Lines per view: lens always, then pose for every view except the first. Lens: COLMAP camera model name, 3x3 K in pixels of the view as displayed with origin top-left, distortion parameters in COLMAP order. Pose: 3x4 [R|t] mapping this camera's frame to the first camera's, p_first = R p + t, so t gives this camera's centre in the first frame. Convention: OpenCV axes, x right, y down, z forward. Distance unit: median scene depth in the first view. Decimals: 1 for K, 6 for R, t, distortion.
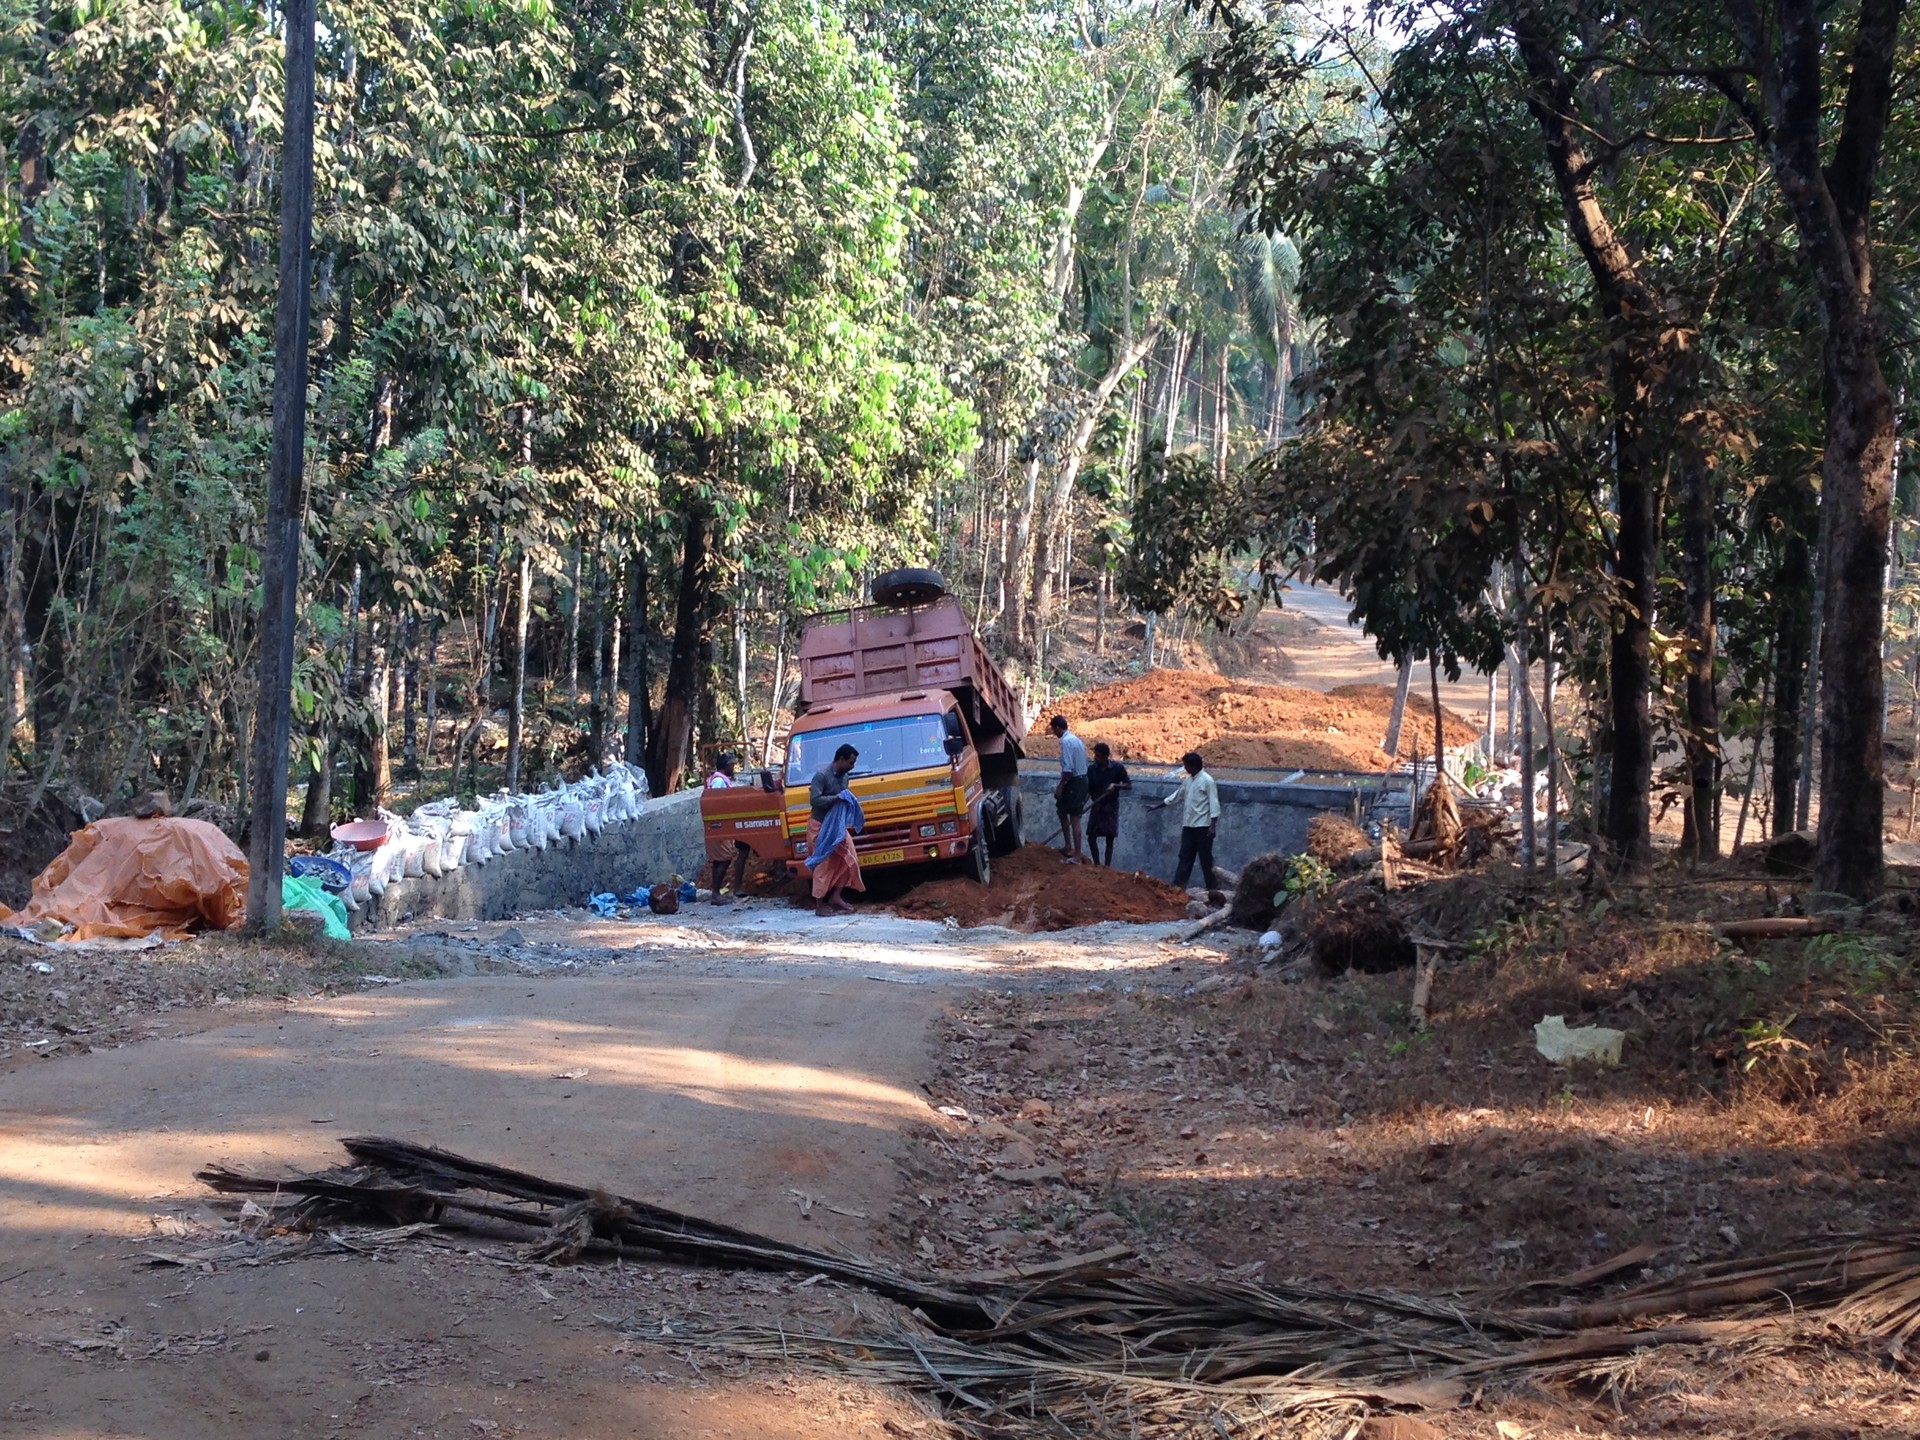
lens RADIAL K [[2416.1, 0, 957.9], [0, 2416.1, 802.9], [0, 0, 1]] dist [0.022903, 0.363969]
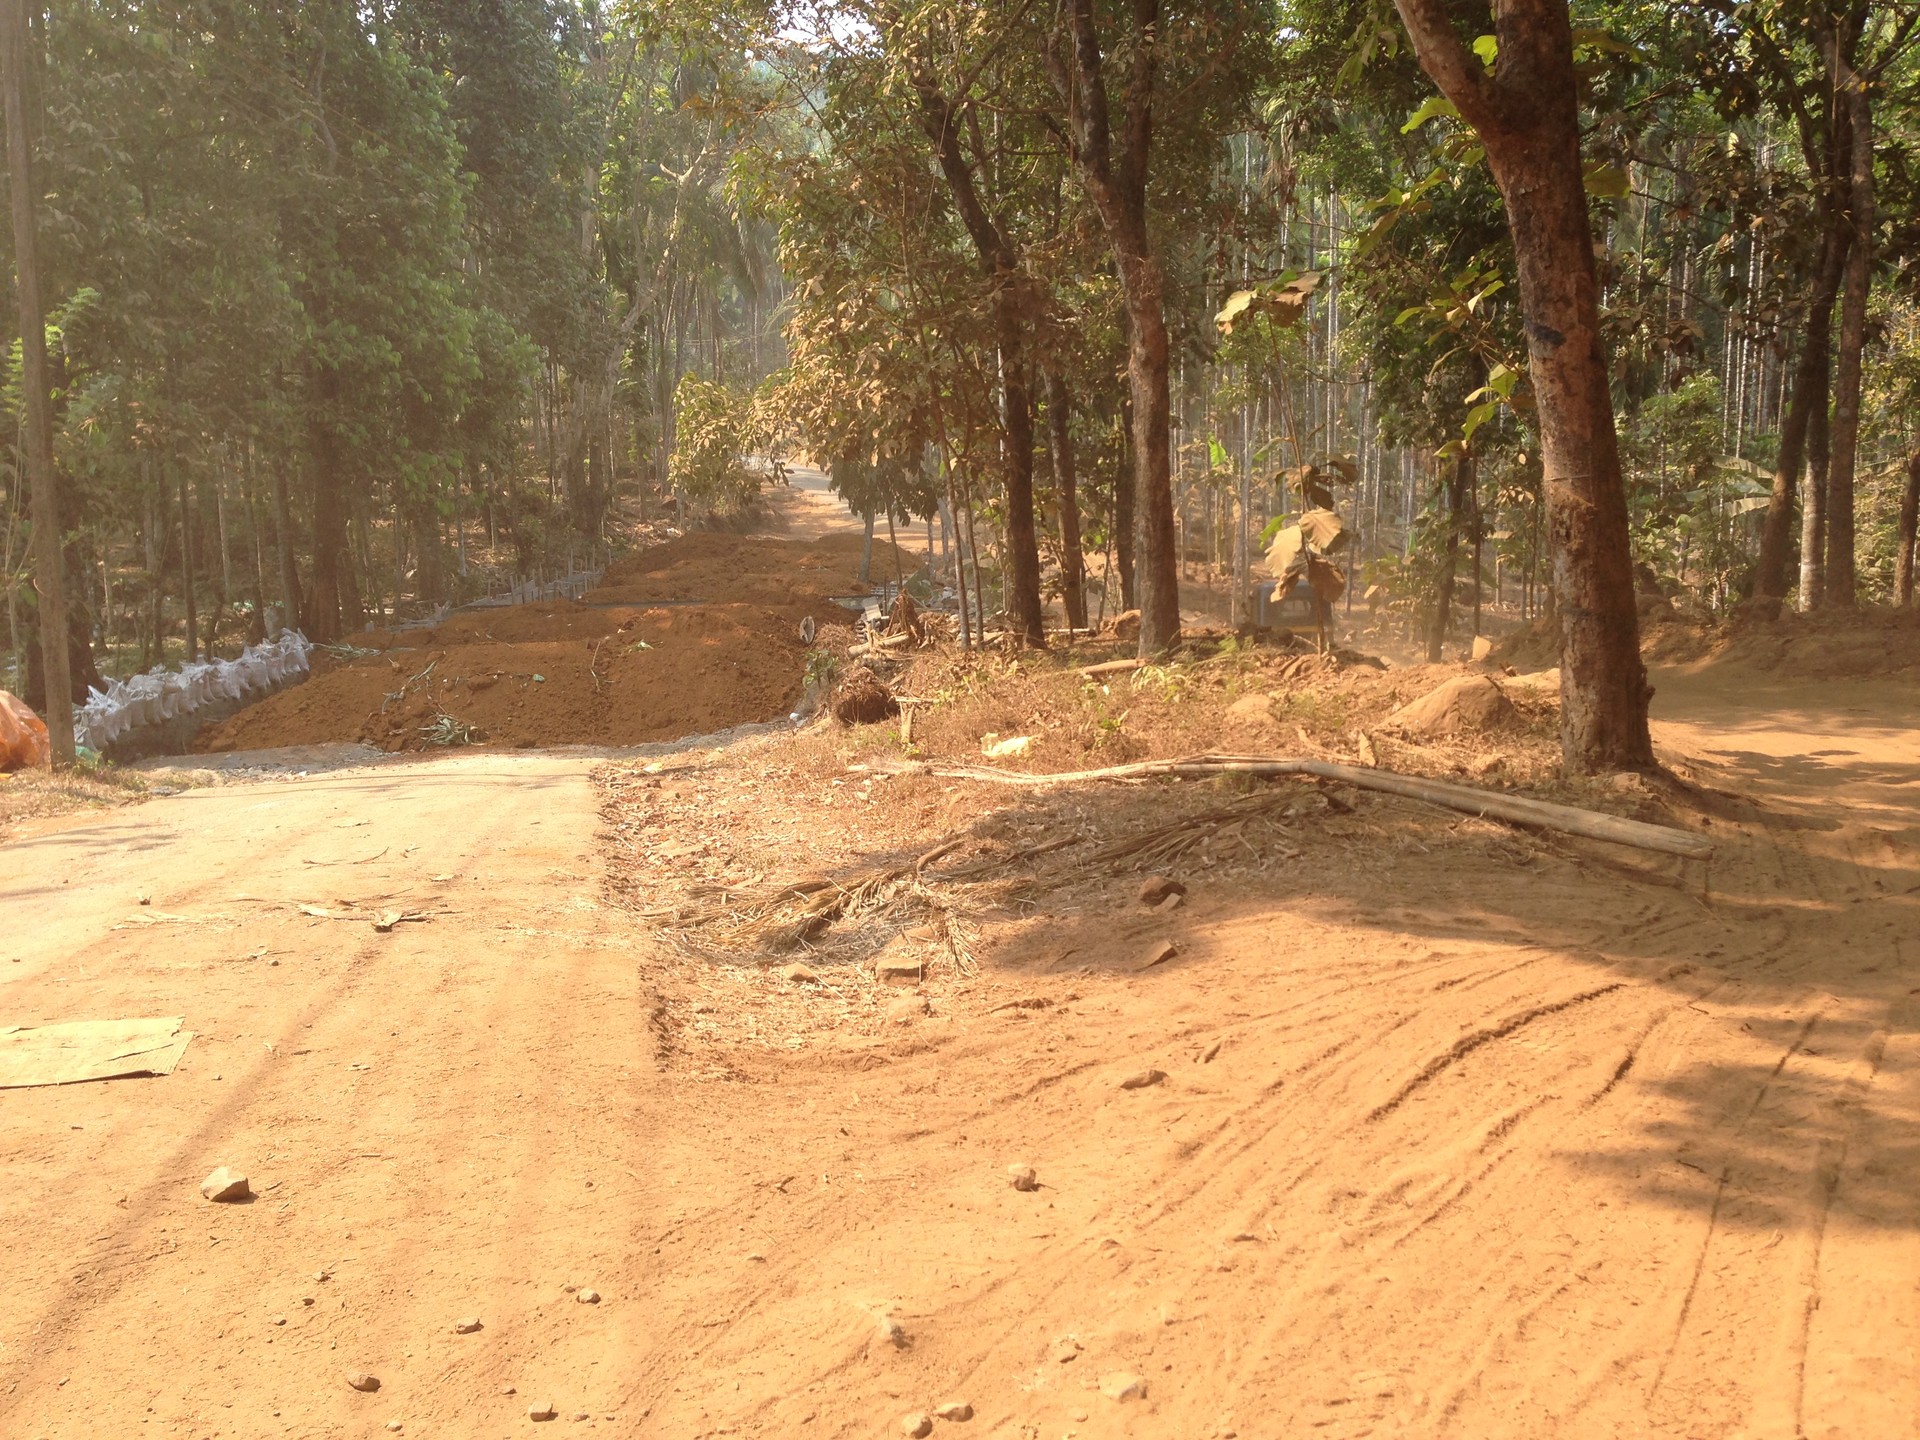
lens RADIAL K [[1872.4, 0, 956.4], [0, 1872.4, 769.2], [0, 0, 1]] dist [0.052935, -0.014959]
pose [[0.970431, -0.096899, 0.221075, -0.028579], [0.080131, 0.993271, 0.083614, 0.003481], [-0.227689, -0.063426, 0.971666, -0.110570]]
